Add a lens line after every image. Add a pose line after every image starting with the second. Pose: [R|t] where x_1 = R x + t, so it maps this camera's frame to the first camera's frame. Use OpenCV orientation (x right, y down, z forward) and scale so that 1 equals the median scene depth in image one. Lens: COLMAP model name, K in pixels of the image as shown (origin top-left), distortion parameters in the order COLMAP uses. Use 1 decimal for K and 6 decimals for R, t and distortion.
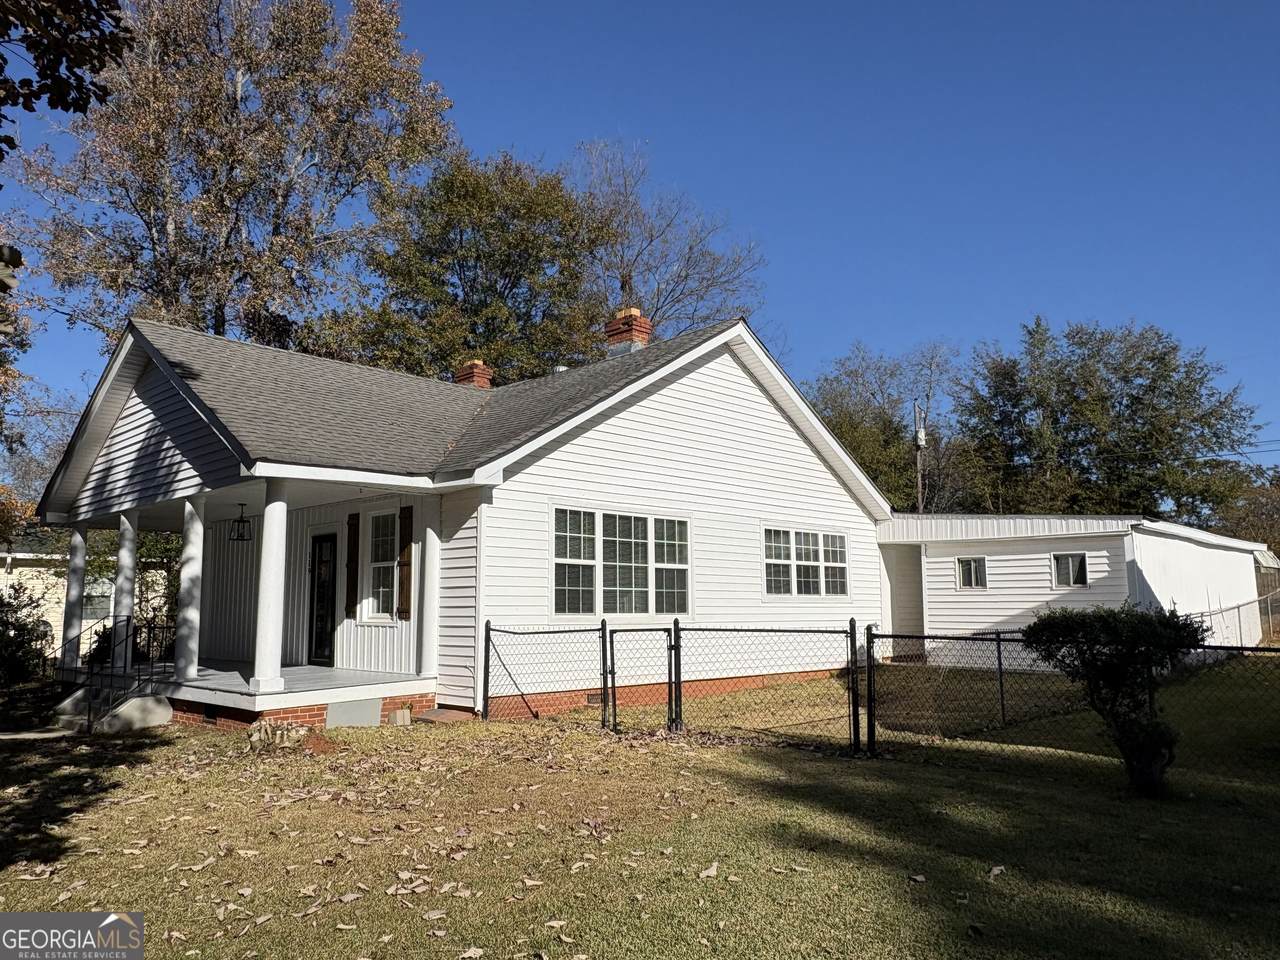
lens RADIAL K [[943.0, 0, 640.0], [0, 943.0, 480.0], [0, 0, 1]] dist [-0.000898, 0.000666]
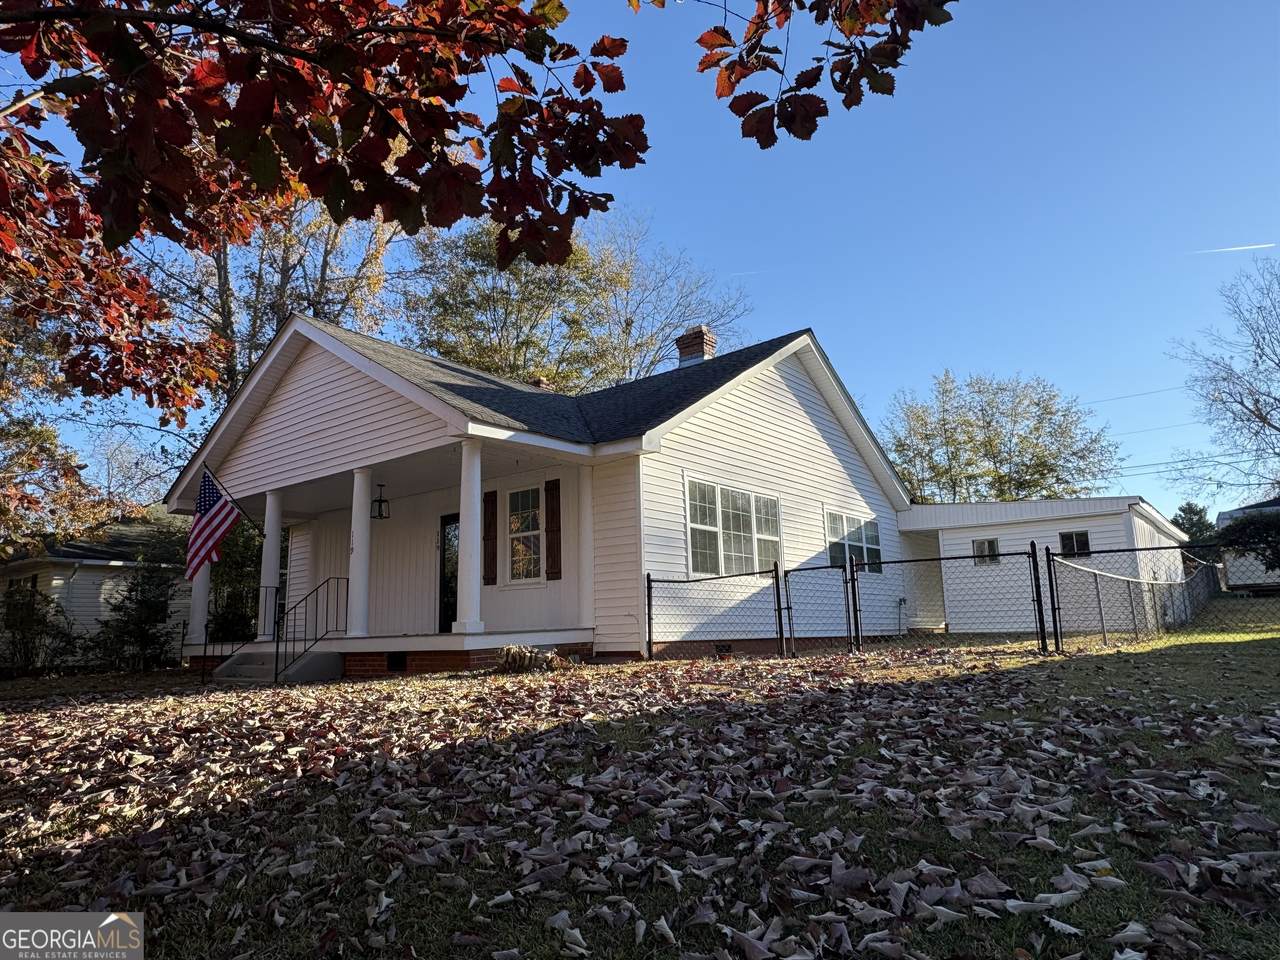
lens RADIAL K [[813.5, 0, 640.0], [0, 813.5, 480.0], [0, 0, 1]] dist [-0.005603, -0.004957]
pose [[0.994708, -0.000655, 0.102739, -0.240321], [0.006691, 0.998270, -0.058419, 0.084093], [-0.102523, 0.058797, 0.992991, 0.031901]]
